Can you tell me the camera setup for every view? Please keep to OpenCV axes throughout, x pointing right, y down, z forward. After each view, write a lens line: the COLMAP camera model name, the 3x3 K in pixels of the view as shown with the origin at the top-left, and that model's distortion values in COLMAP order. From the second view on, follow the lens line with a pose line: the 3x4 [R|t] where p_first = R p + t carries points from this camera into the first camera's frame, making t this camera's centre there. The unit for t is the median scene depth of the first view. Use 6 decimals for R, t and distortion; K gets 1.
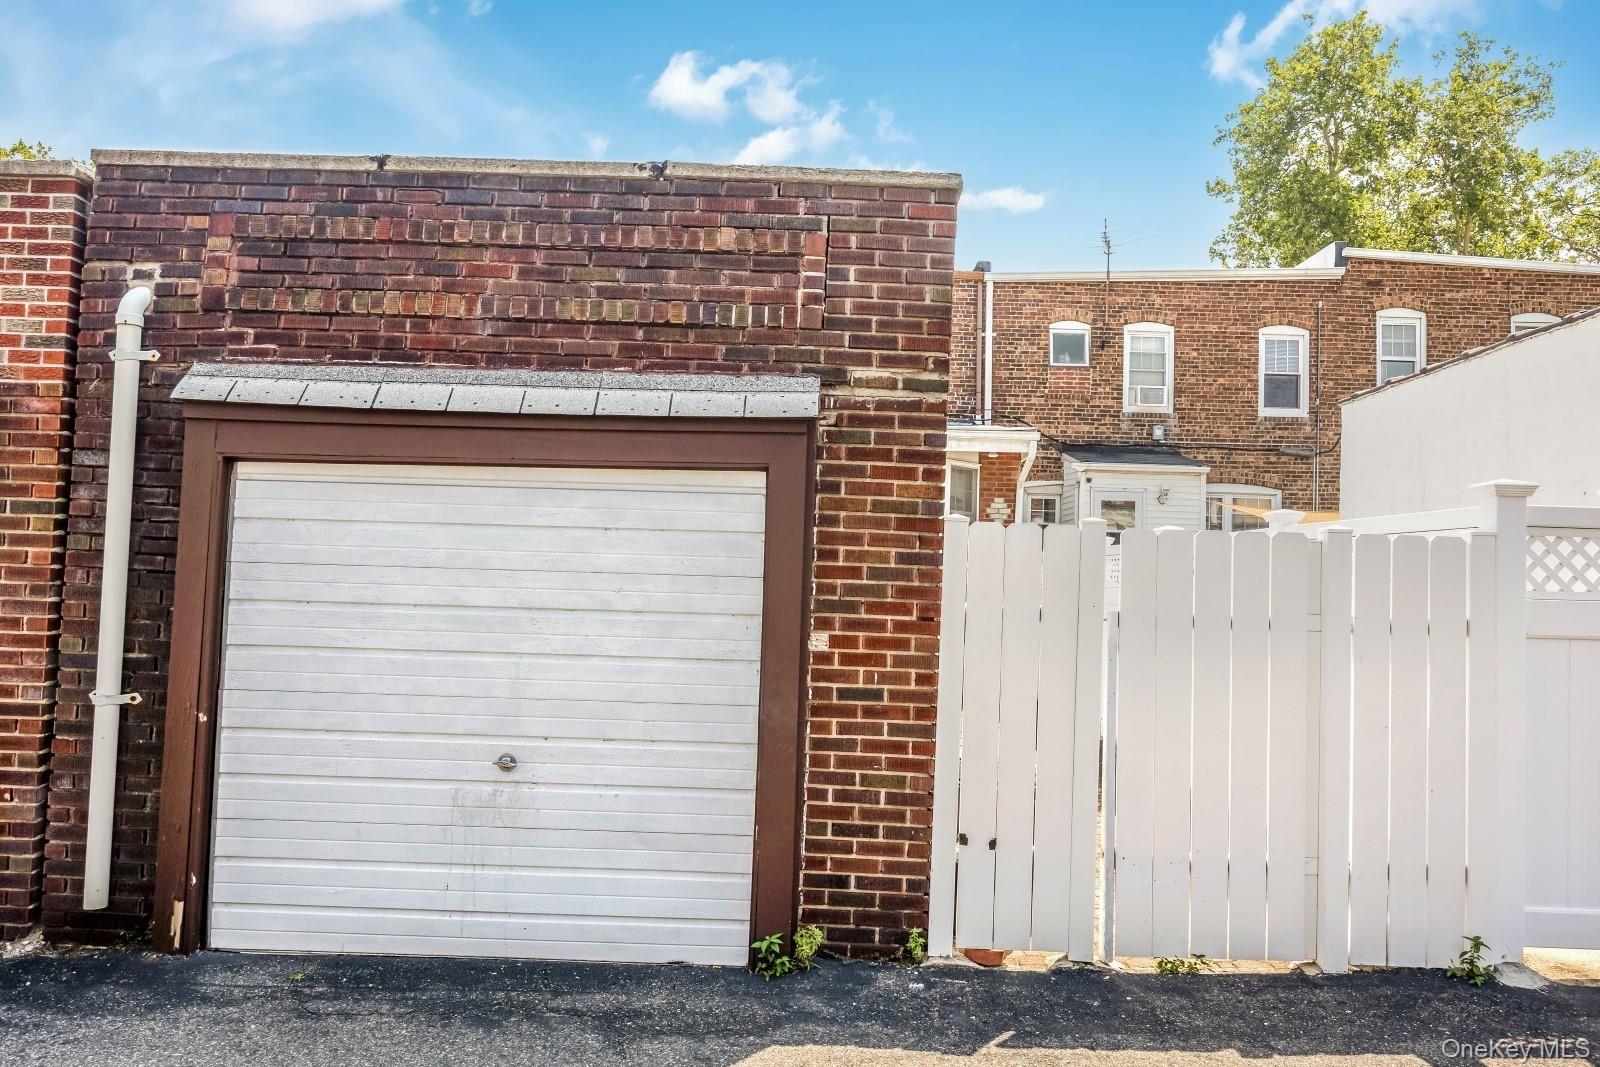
lens RADIAL K [[1122.6, 0, 800.0], [0, 1122.6, 533.5], [0, 0, 1]] dist [0.000925, -0.002750]
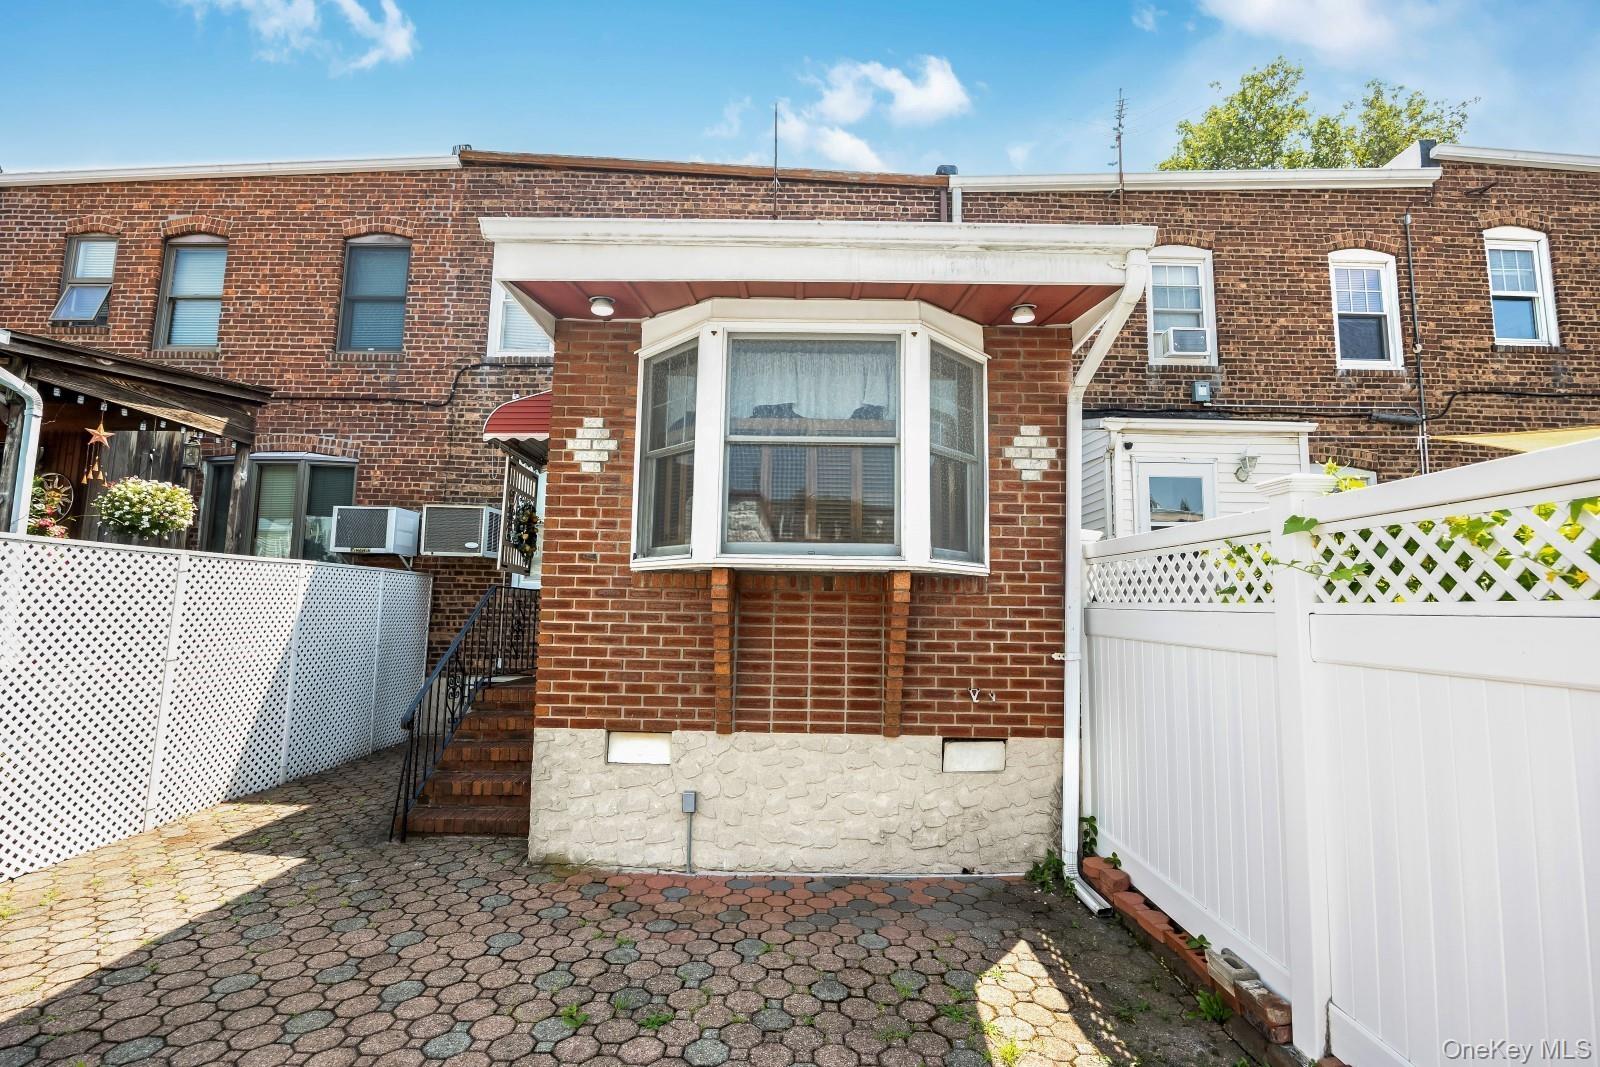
lens RADIAL K [[737.7, 0, 800.0], [0, 737.7, 533.5], [0, 0, 1]] dist [-0.001974, -0.000408]
pose [[0.999863, -0.012973, 0.010272, 0.249166], [0.013572, 0.998068, -0.060623, 0.096553], [-0.009466, 0.060754, 0.998108, 2.229214]]
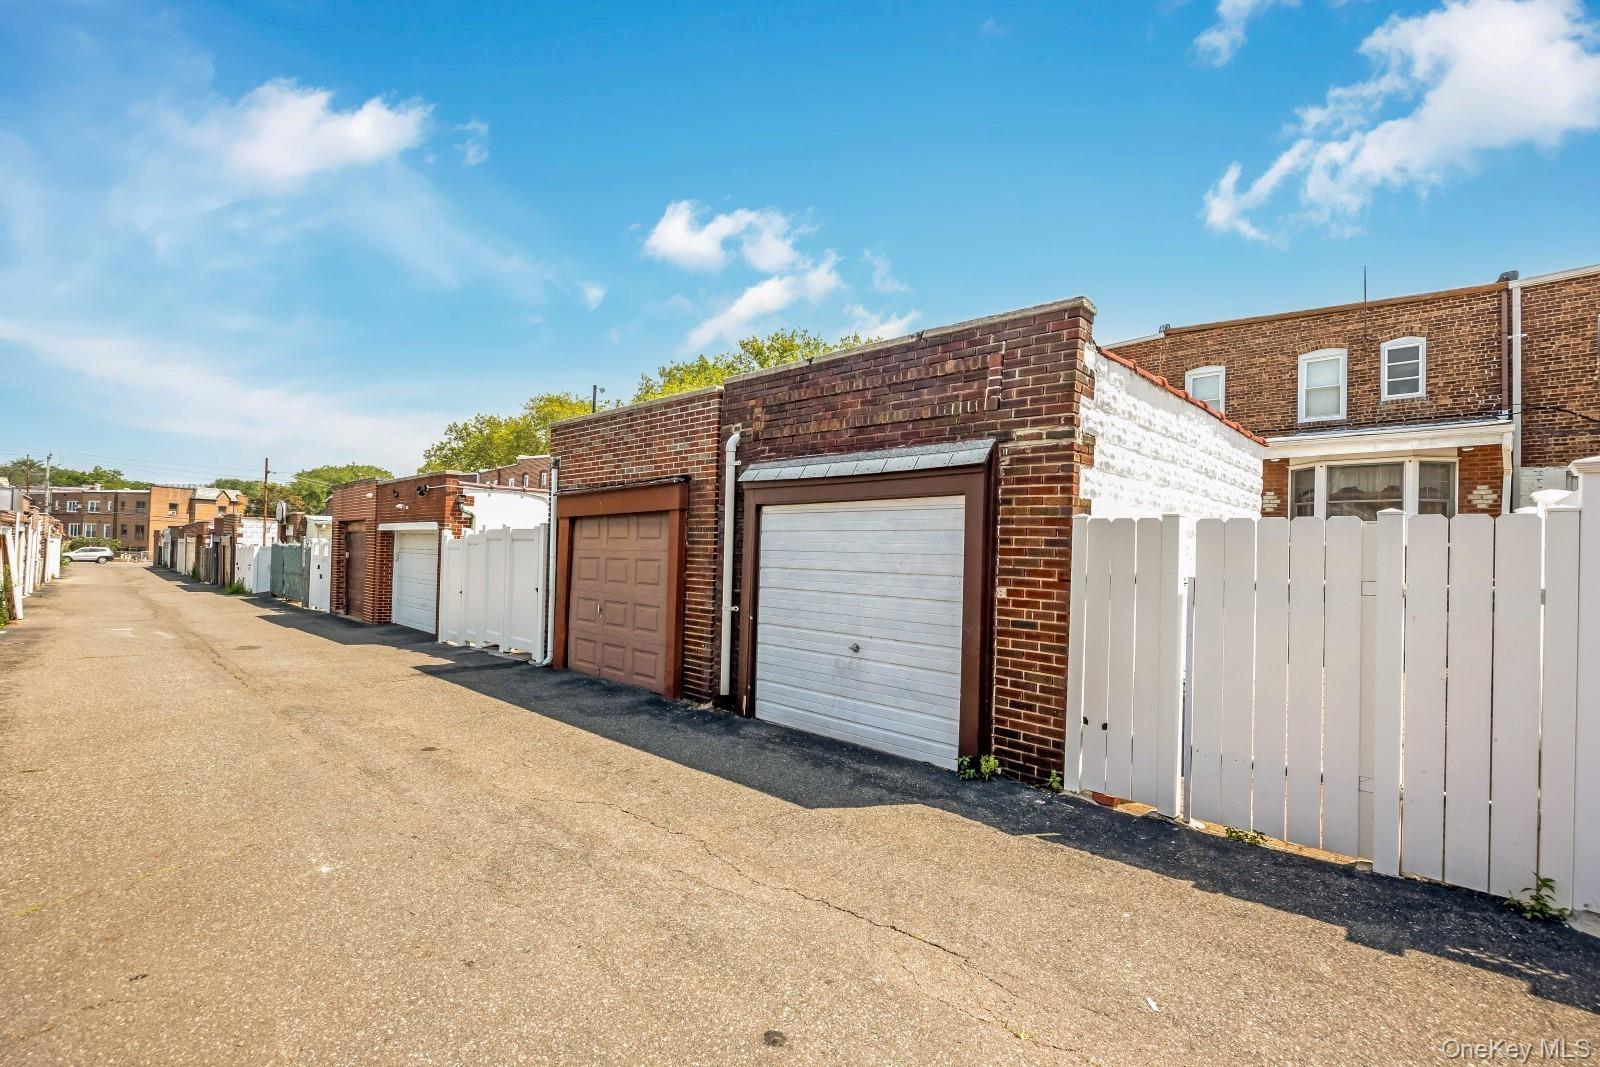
lens RADIAL K [[711.8, 0, 796.2], [0, 711.8, 538.0], [0, 0, 1]] dist [-0.000511, -0.000314]
pose [[0.724532, -0.025299, -0.688777, 0.538527], [0.031121, 0.999508, -0.003975, 0.007905], [0.688539, -0.018555, 0.724962, 0.002272]]
